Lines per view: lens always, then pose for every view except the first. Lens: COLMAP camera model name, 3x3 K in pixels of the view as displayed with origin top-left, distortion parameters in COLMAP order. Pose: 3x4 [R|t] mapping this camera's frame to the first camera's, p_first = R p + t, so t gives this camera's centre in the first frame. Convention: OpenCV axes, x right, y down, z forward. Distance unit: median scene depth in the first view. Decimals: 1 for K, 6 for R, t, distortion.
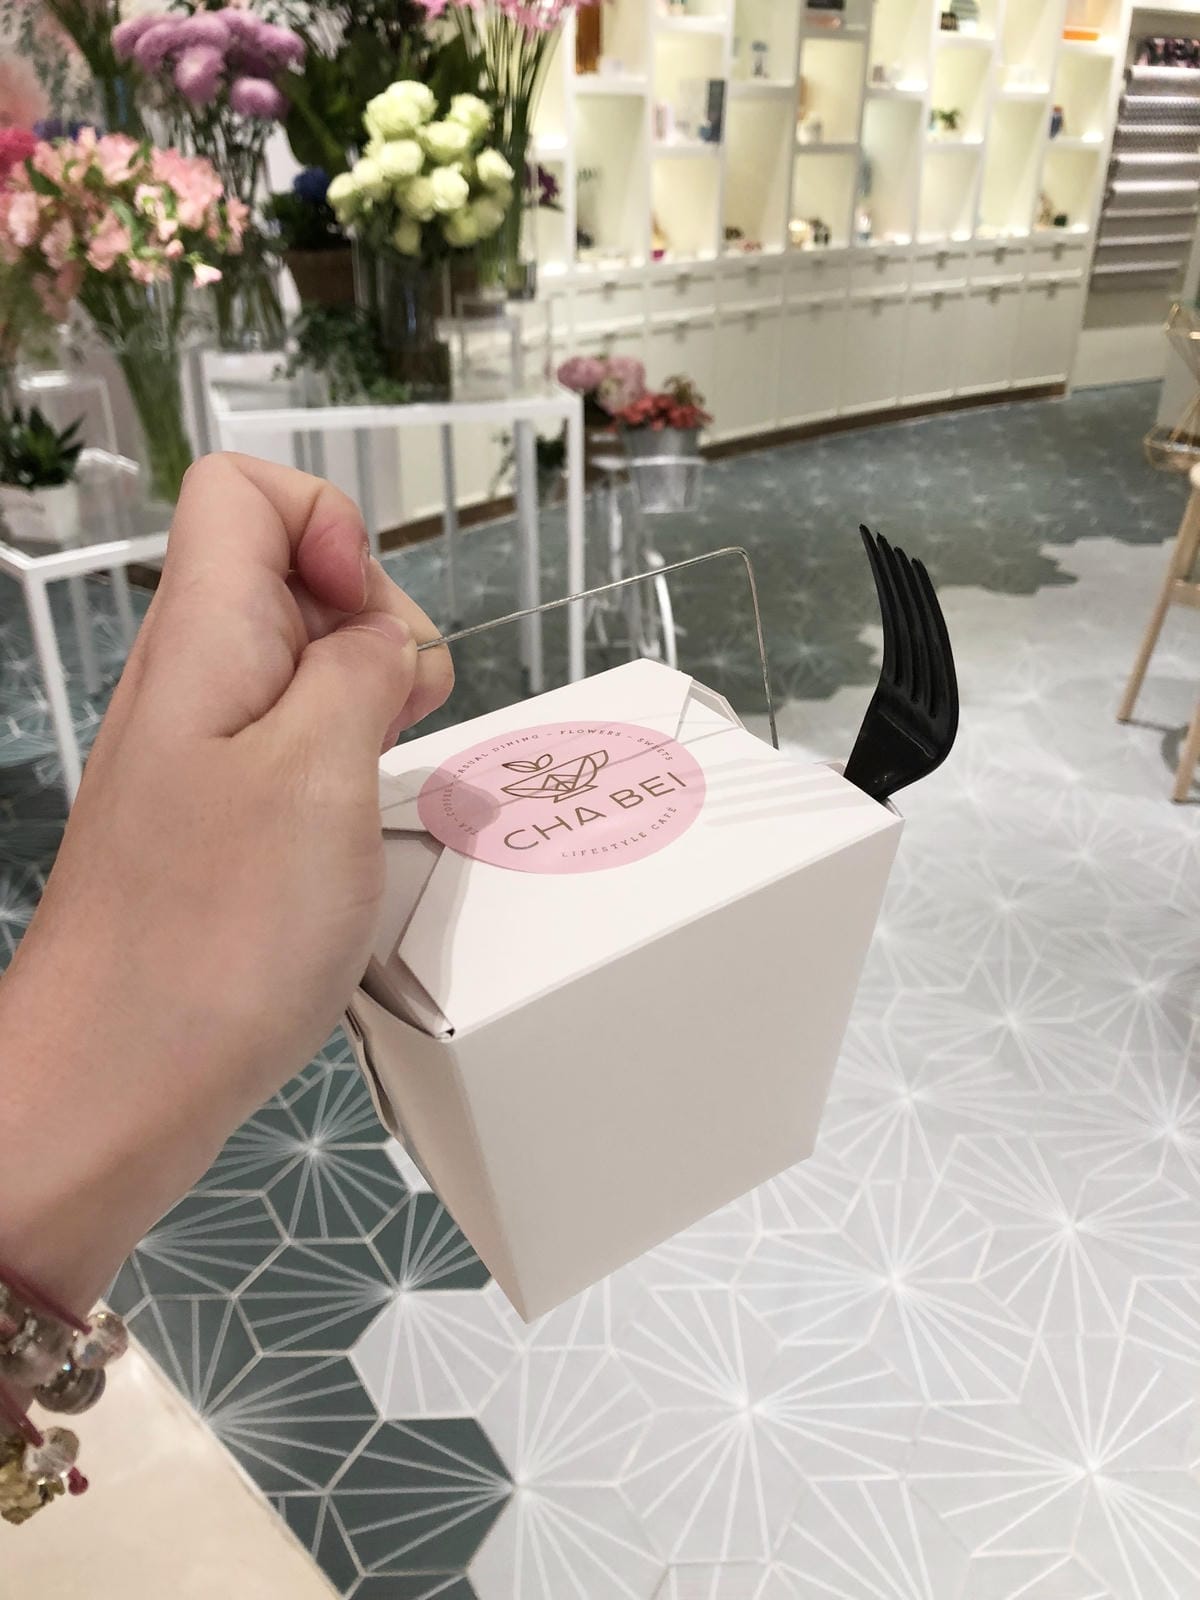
lens RADIAL K [[1327.4, 0, 597.6], [0, 1327.4, 812.6], [0, 0, 1]] dist [0.023747, -0.039758]
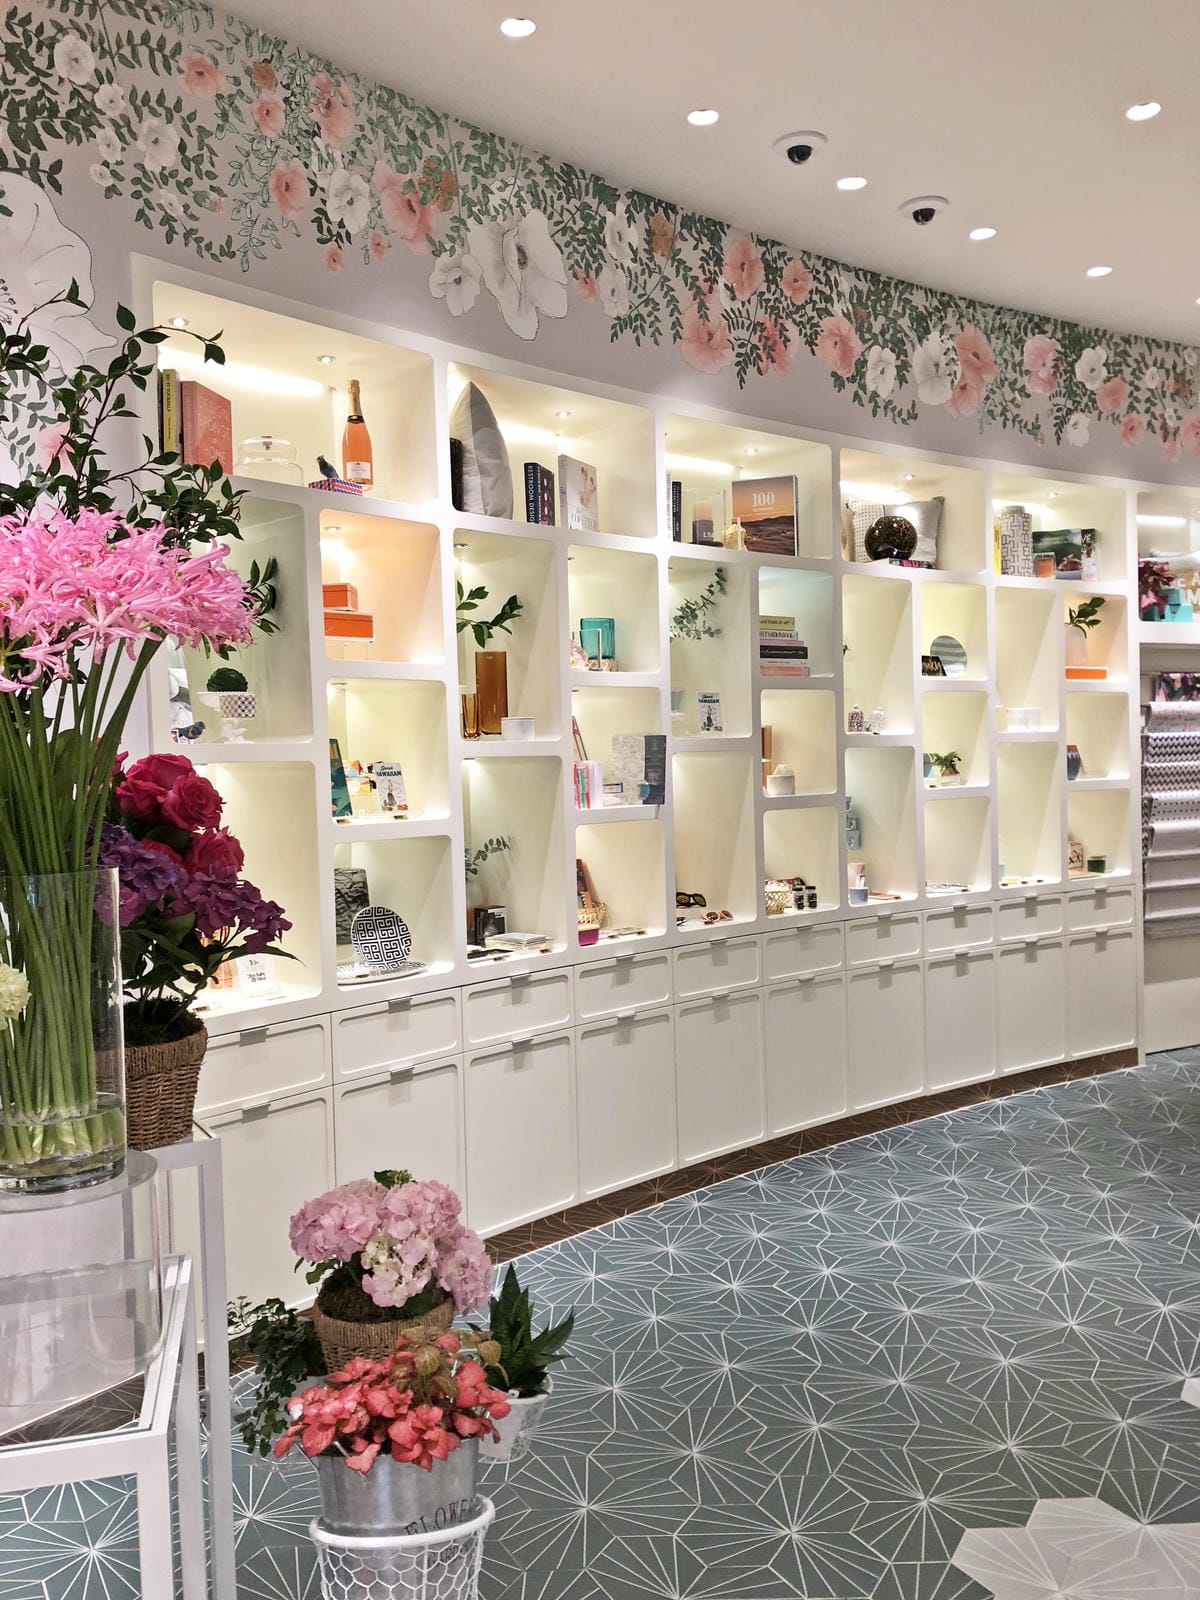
lens RADIAL K [[1327.4, 0, 602.0], [0, 1327.4, 767.4], [0, 0, 1]] dist [0.023747, -0.039758]
pose [[0.999172, -0.027044, -0.030388, 0.069226], [0.010584, 0.894115, -0.447712, -0.140037], [0.039279, 0.447020, 0.893661, 0.231621]]
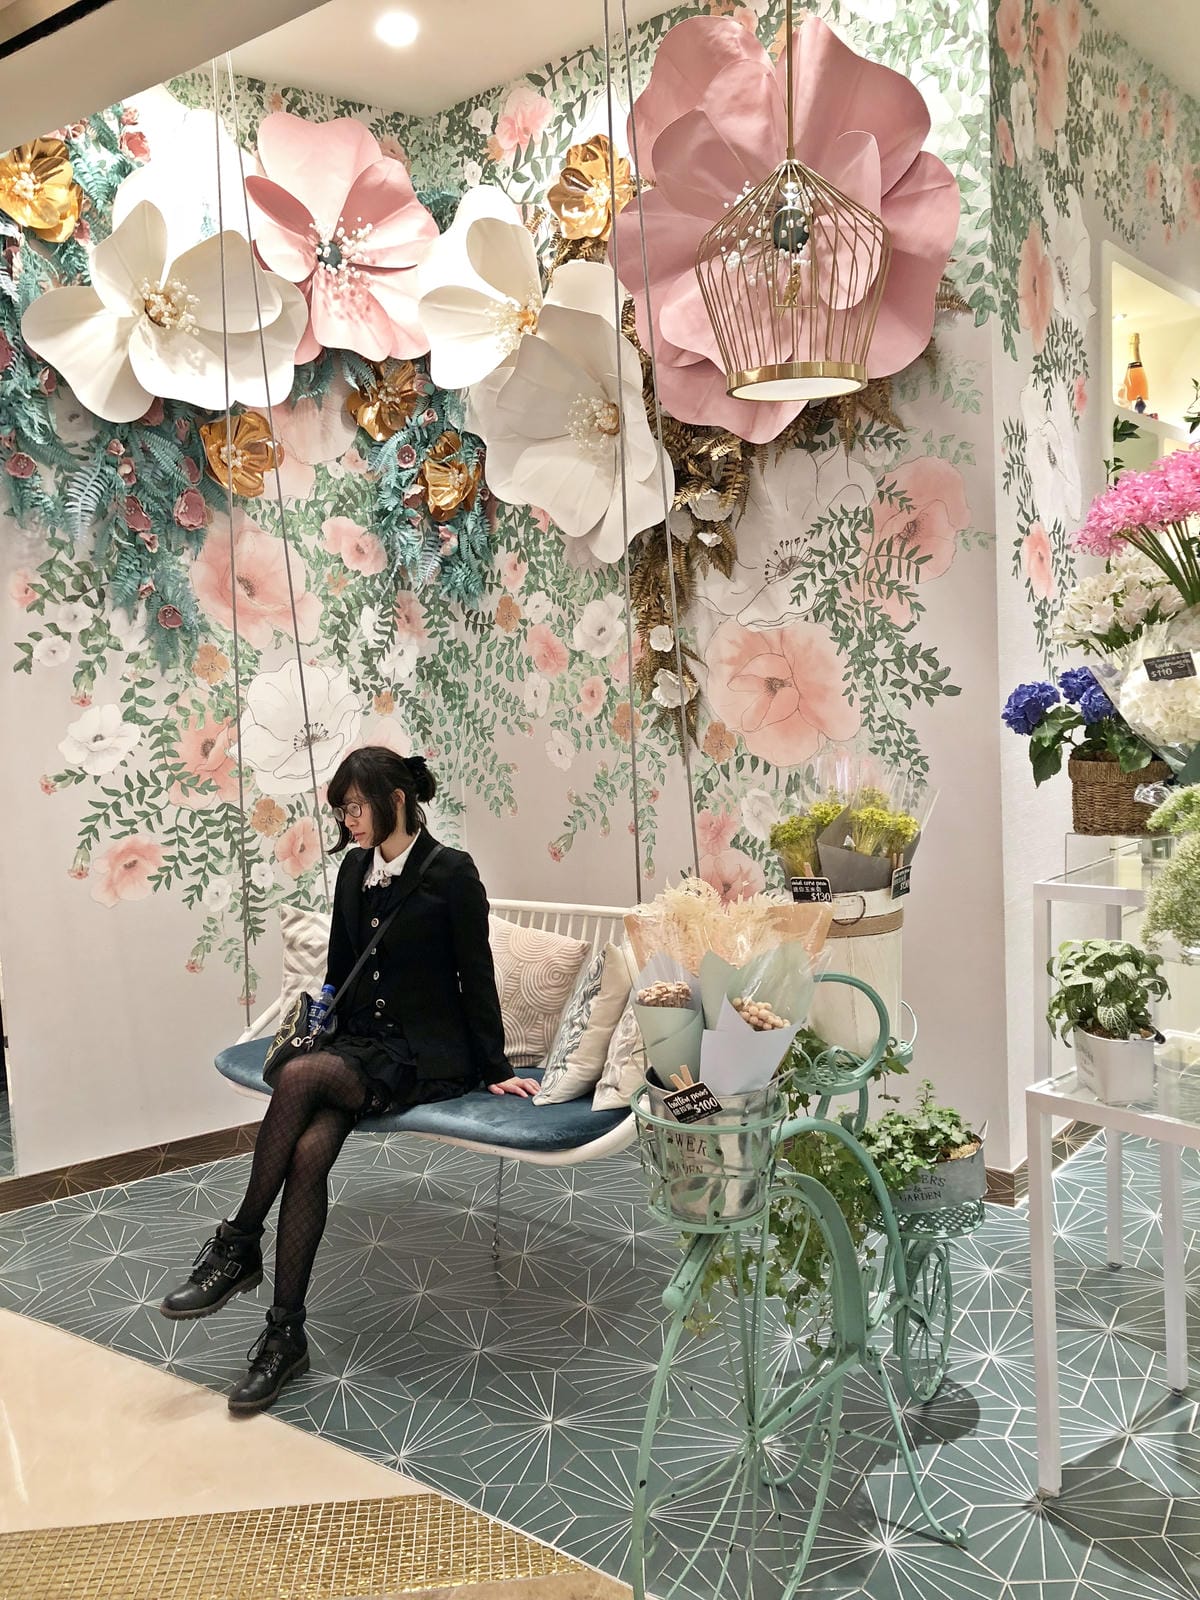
lens RADIAL K [[1327.4, 0, 570.4], [0, 1327.4, 785.1], [0, 0, 1]] dist [0.023747, -0.039758]
pose [[0.997274, -0.047048, -0.056849, -0.328279], [0.020306, 0.915616, -0.401541, -0.042478], [0.070944, 0.399292, 0.914075, 0.085047]]
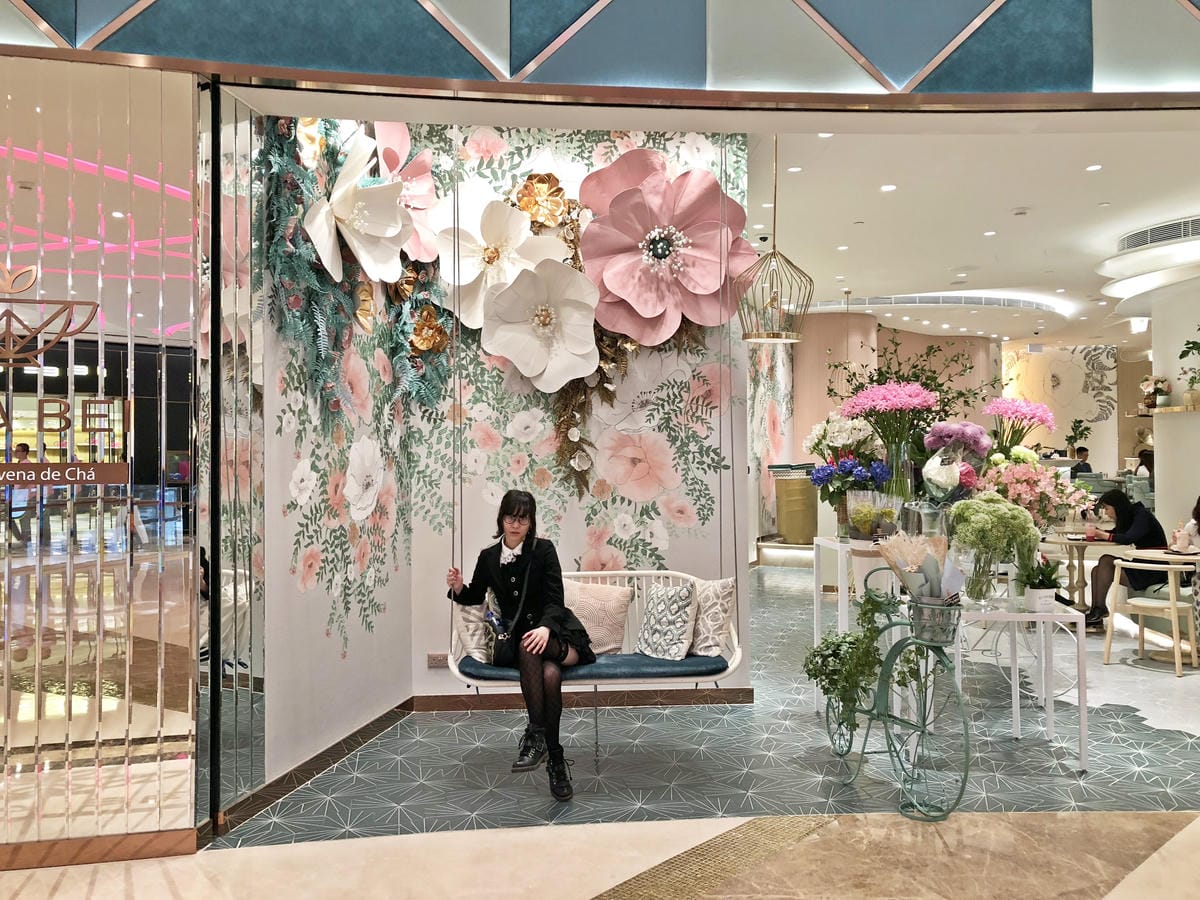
lens RADIAL K [[995.5, 0, 600.8], [0, 995.5, 425.6], [0, 0, 1]] dist [0.023747, -0.039758]
pose [[0.766914, 0.007857, 0.641702, -0.857330], [0.305735, 0.874685, -0.376101, -0.021409], [-0.564242, 0.484628, 0.668406, 0.021177]]
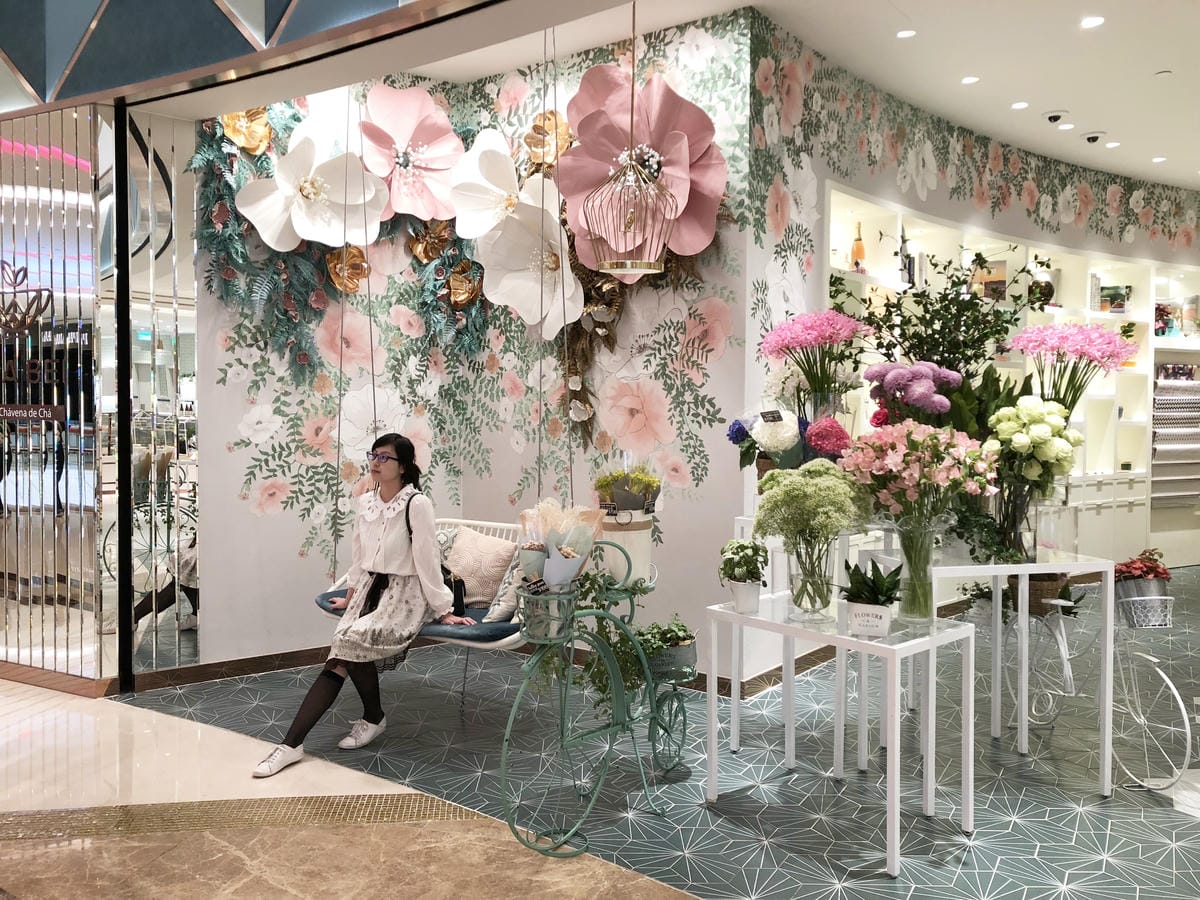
lens RADIAL K [[995.5, 0, 573.9], [0, 995.5, 424.0], [0, 0, 1]] dist [0.023747, -0.039758]
pose [[0.999261, -0.000287, -0.038443, -0.286813], [-0.016890, 0.895023, -0.445700, 0.051016], [0.034535, 0.446019, 0.894357, -0.106287]]
